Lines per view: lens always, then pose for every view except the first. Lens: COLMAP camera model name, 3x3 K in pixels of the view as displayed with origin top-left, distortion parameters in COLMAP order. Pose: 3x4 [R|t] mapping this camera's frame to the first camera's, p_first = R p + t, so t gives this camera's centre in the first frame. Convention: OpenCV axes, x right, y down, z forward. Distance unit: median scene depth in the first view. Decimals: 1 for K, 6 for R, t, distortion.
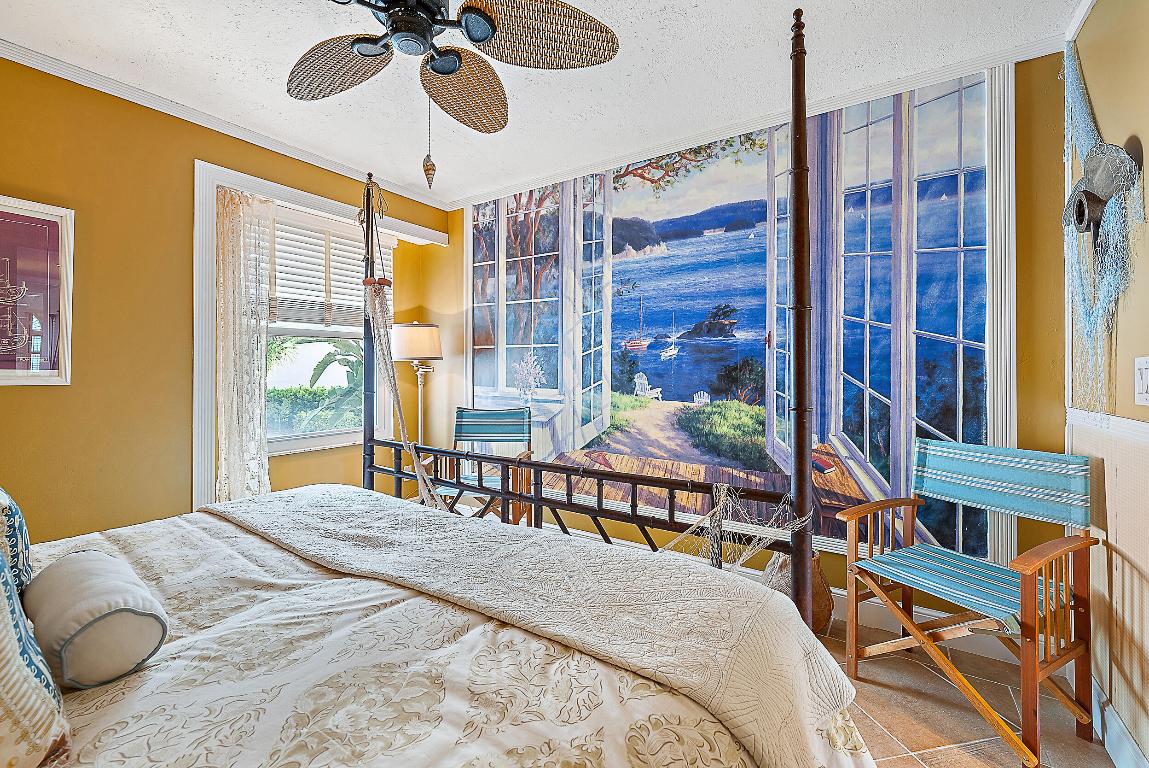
lens RADIAL K [[483.0, 0, 575.7], [0, 483.0, 372.0], [0, 0, 1]] dist [0.000913, 0.000910]
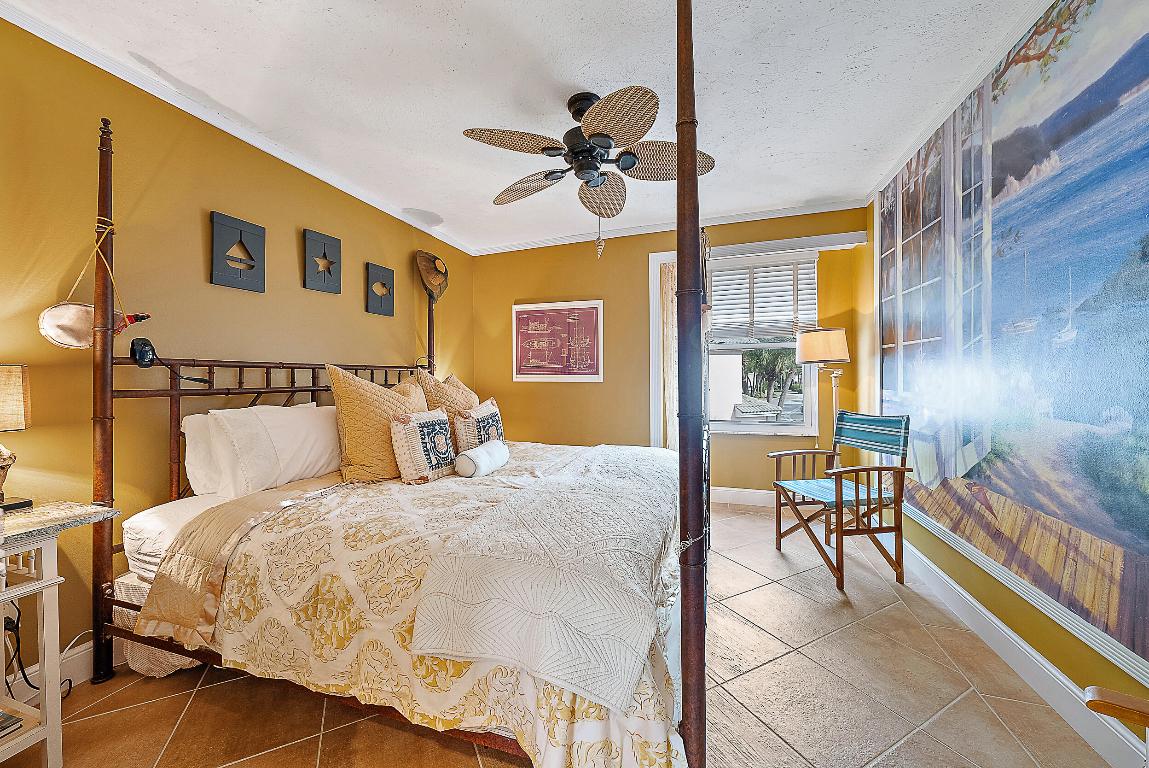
lens RADIAL K [[420.7, 0, 575.0], [0, 420.7, 381.7], [0, 0, 1]] dist [0.001239, 0.000066]
pose [[0.255420, 0.006988, -0.966805, 0.502482], [0.004819, 0.999952, 0.008500, 0.006050], [0.966818, -0.006830, 0.255374, 0.283763]]
